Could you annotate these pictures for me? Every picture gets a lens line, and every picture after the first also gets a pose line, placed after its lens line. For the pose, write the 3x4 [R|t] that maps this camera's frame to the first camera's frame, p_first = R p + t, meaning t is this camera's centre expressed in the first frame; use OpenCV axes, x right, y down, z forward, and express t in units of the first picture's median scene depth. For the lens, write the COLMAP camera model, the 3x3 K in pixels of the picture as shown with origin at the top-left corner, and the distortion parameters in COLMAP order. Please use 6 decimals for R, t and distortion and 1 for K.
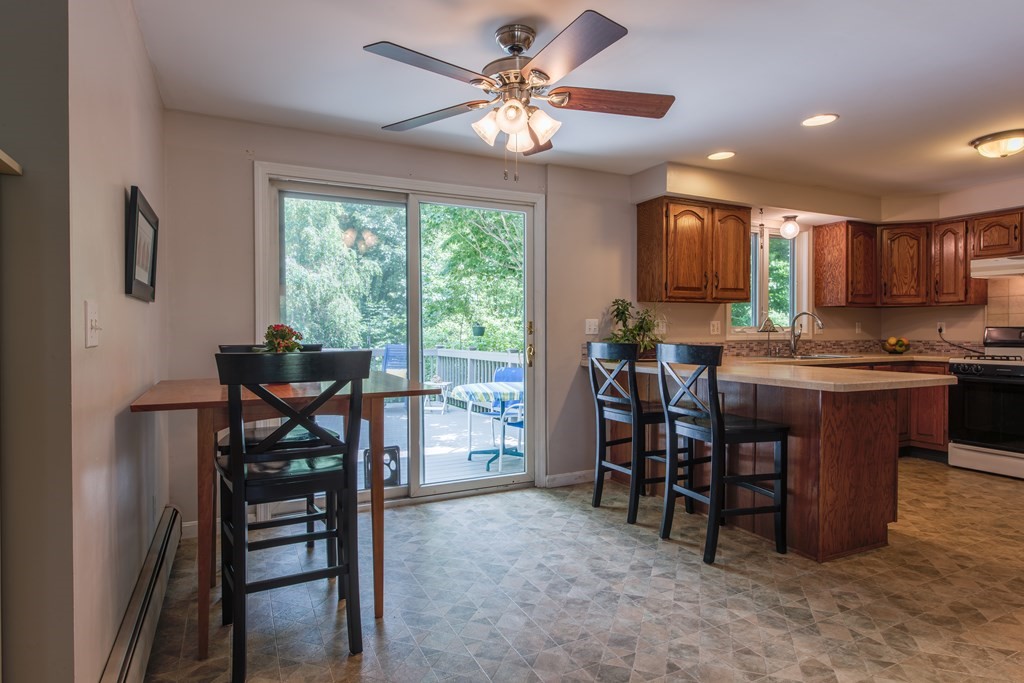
lens RADIAL K [[562.9, 0, 509.7], [0, 562.9, 339.4], [0, 0, 1]] dist [-0.004077, 0.000883]
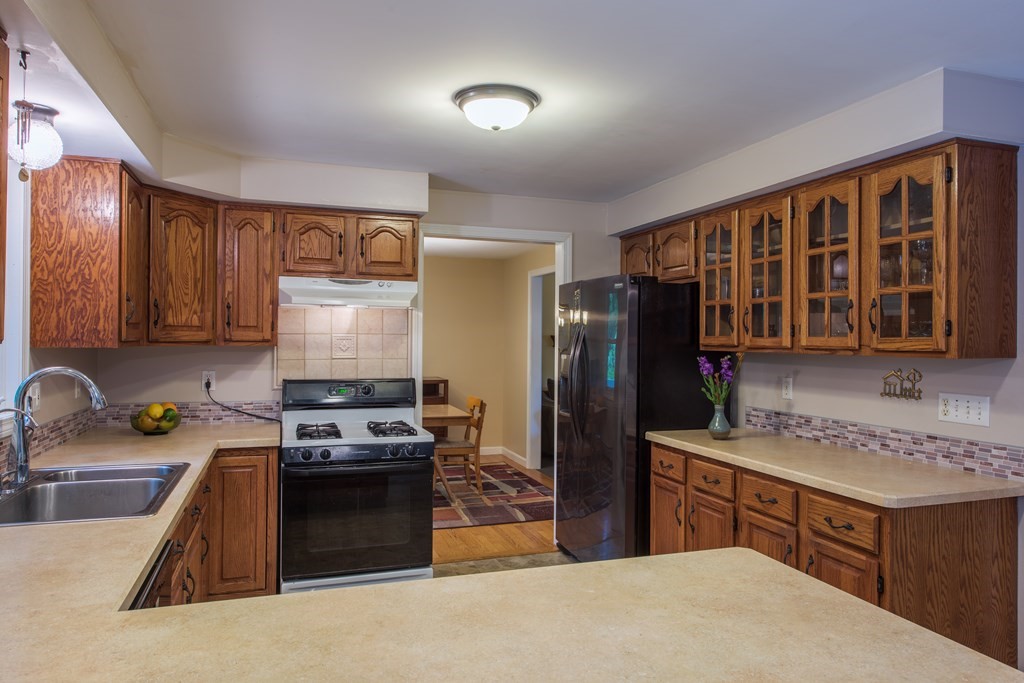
lens RADIAL K [[676.4, 0, 511.0], [0, 676.4, 338.6], [0, 0, 1]] dist [0.001216, 0.006591]
pose [[0.123523, 0.001393, 0.992341, 0.110517], [0.005462, 0.999983, -0.002083, -0.072490], [-0.992327, 0.005677, 0.123514, 0.693602]]
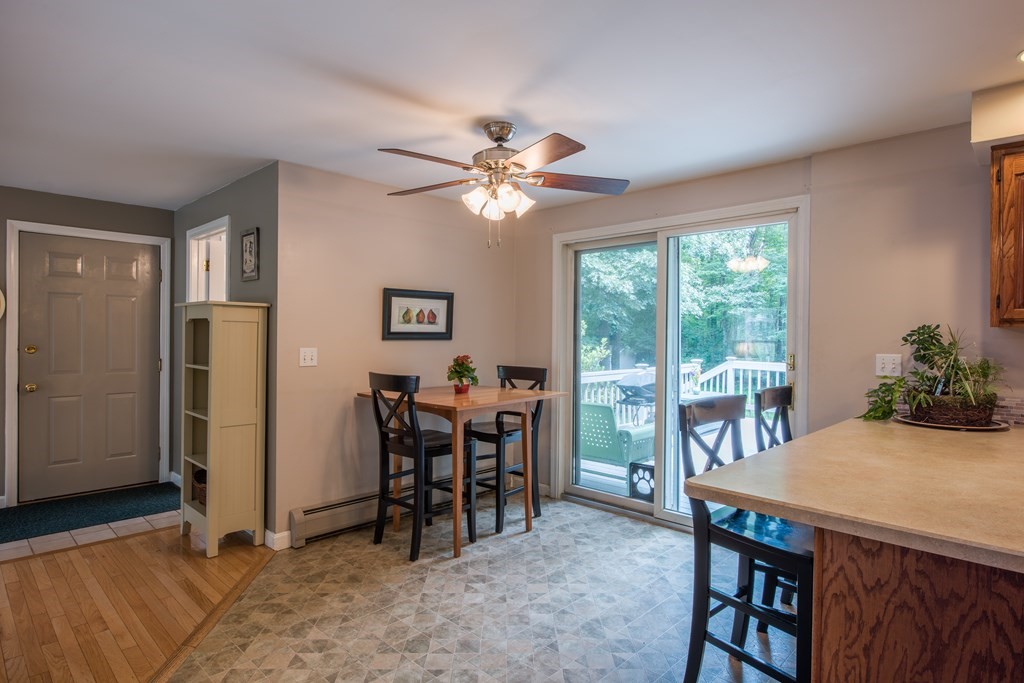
lens RADIAL K [[562.9, 0, 516.7], [0, 562.9, 338.5], [0, 0, 1]] dist [-0.004077, 0.000883]
pose [[0.338662, 0.011364, -0.940840, 0.594570], [-0.022657, 0.999736, 0.003920, -0.044187], [0.940635, 0.019989, 0.338830, 0.315114]]
